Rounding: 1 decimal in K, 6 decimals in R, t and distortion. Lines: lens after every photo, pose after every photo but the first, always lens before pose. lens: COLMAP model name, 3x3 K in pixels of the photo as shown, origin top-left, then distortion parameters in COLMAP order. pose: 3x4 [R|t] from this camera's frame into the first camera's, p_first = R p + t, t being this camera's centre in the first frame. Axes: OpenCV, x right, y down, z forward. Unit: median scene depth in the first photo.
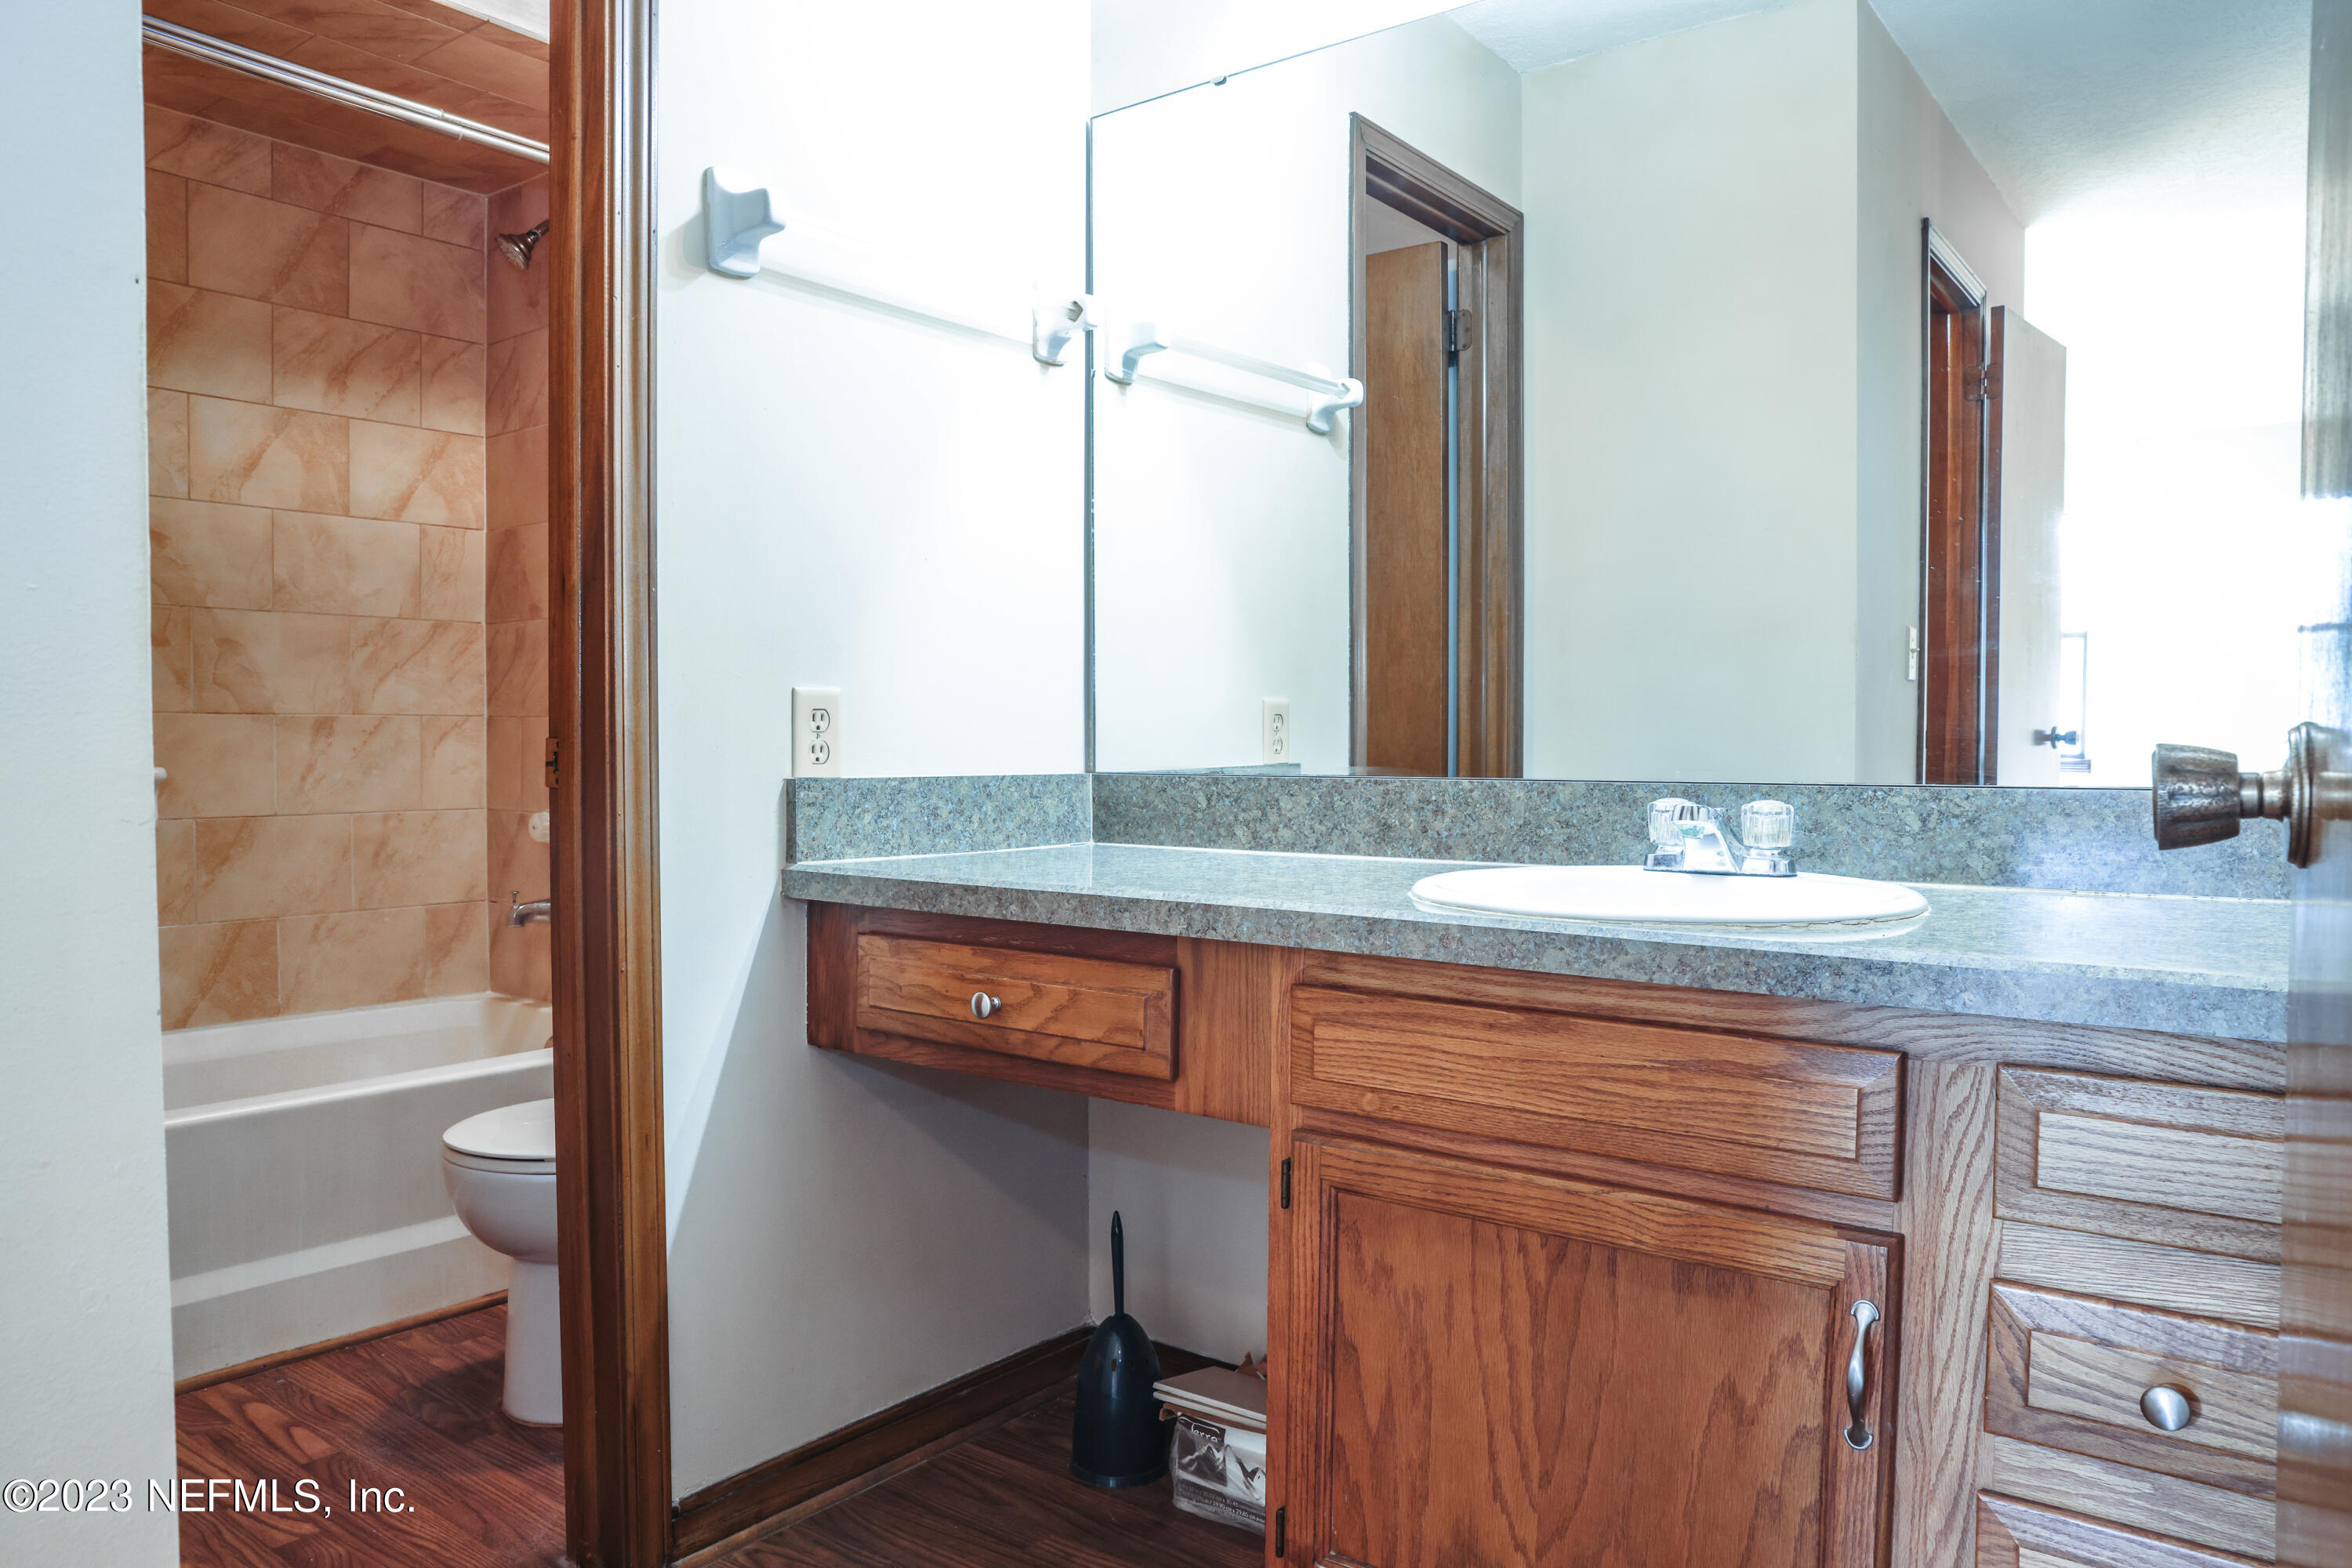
lens RADIAL K [[1622.7, 0, 1186.3], [0, 1622.7, 787.4], [0, 0, 1]] dist [-0.089028, 0.055585]
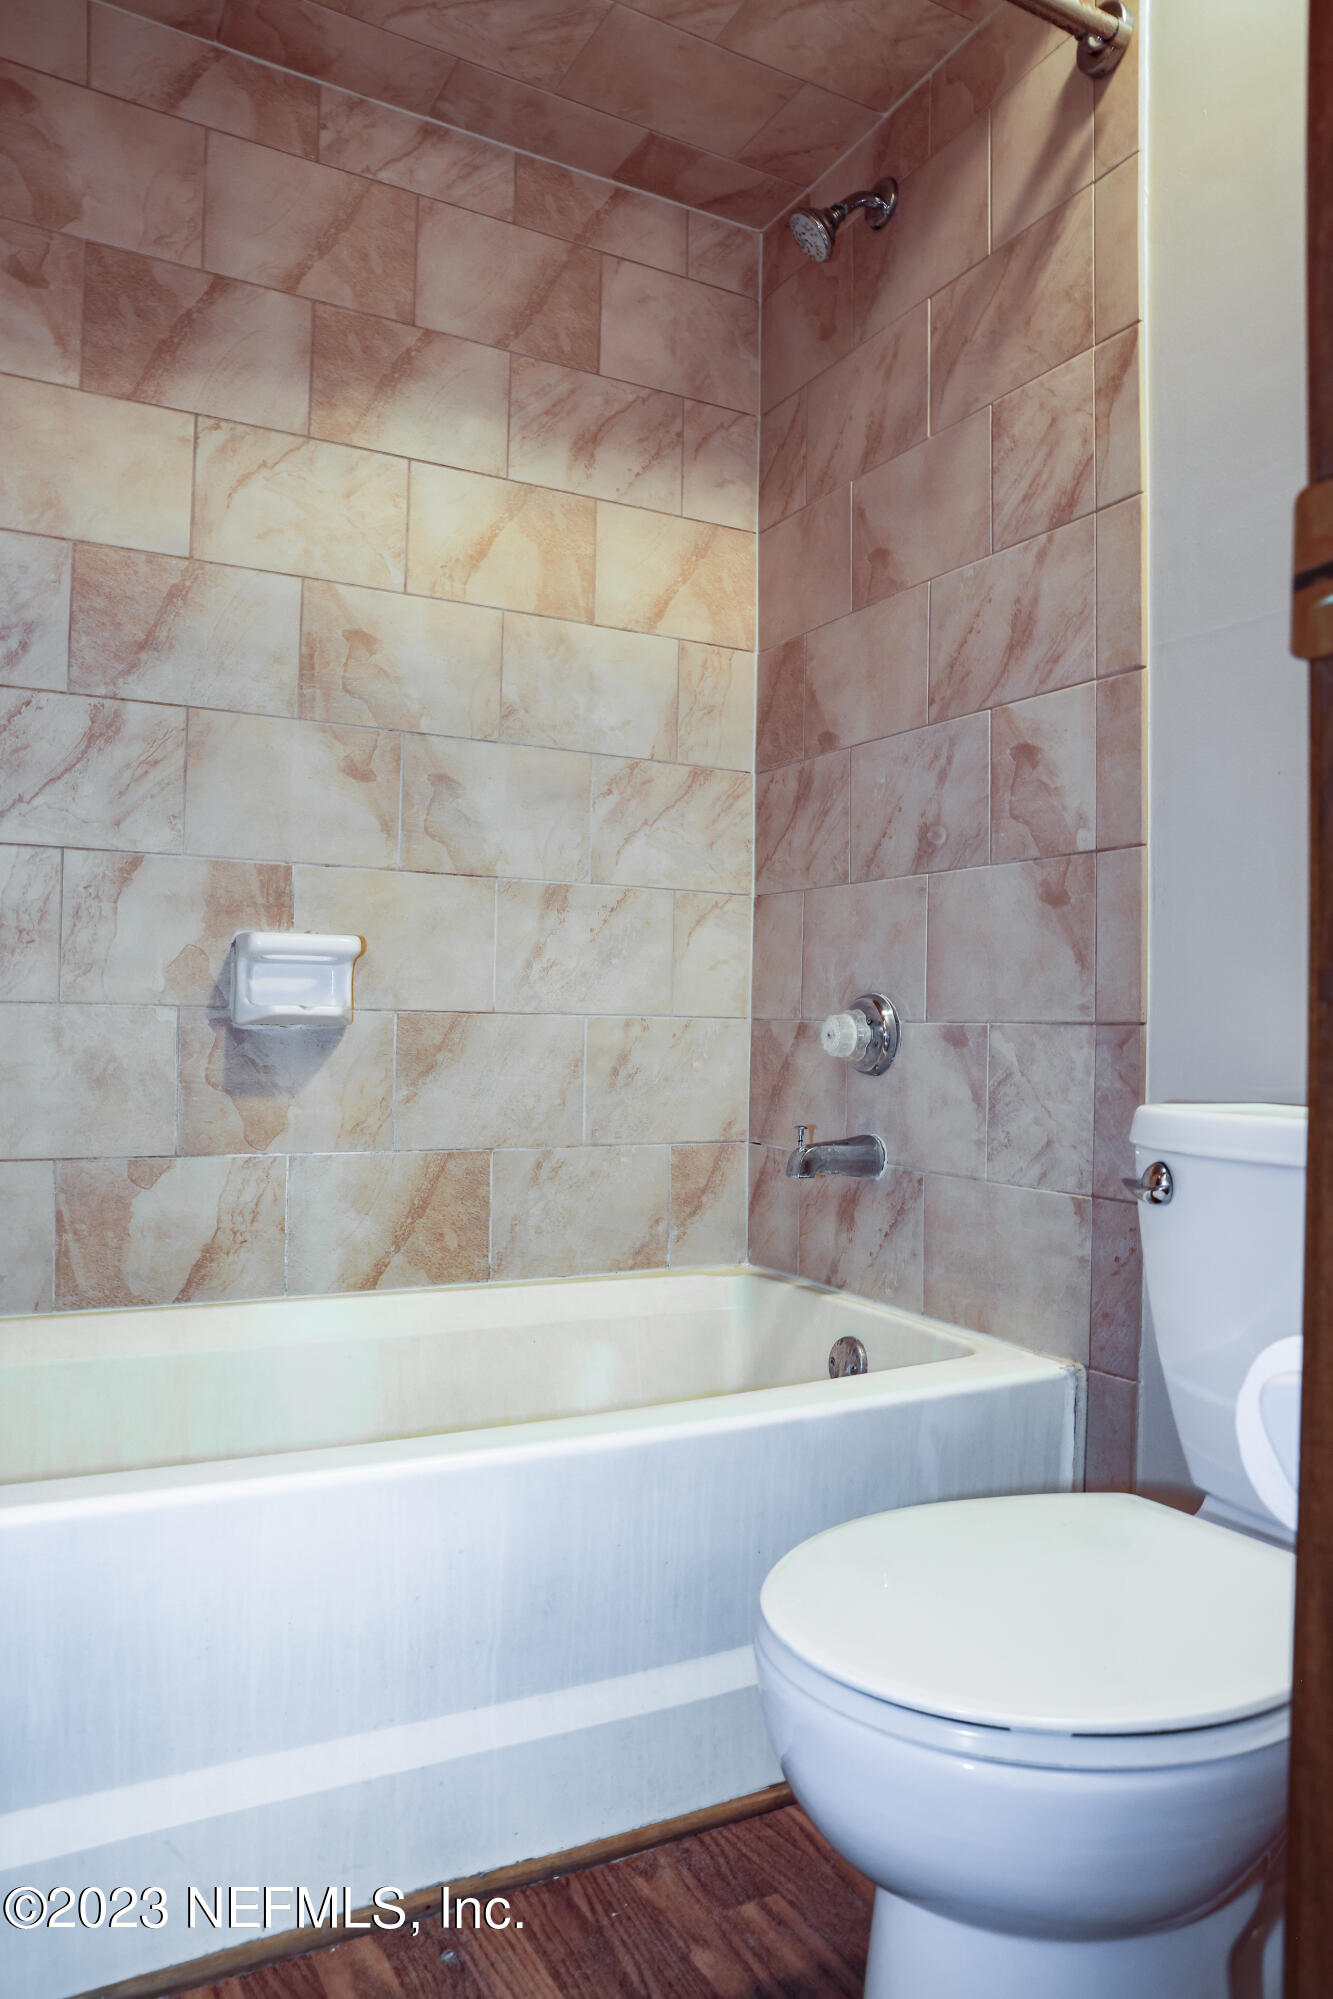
lens RADIAL K [[1379.1, 0, 662.1], [0, 1379.1, 997.9], [0, 0, 1]] dist [-0.089028, 0.055585]
pose [[0.915346, 0.007101, -0.402606, -0.233293], [-0.028724, 0.998449, -0.047695, 0.038563], [0.401643, 0.055222, 0.914130, 0.424785]]
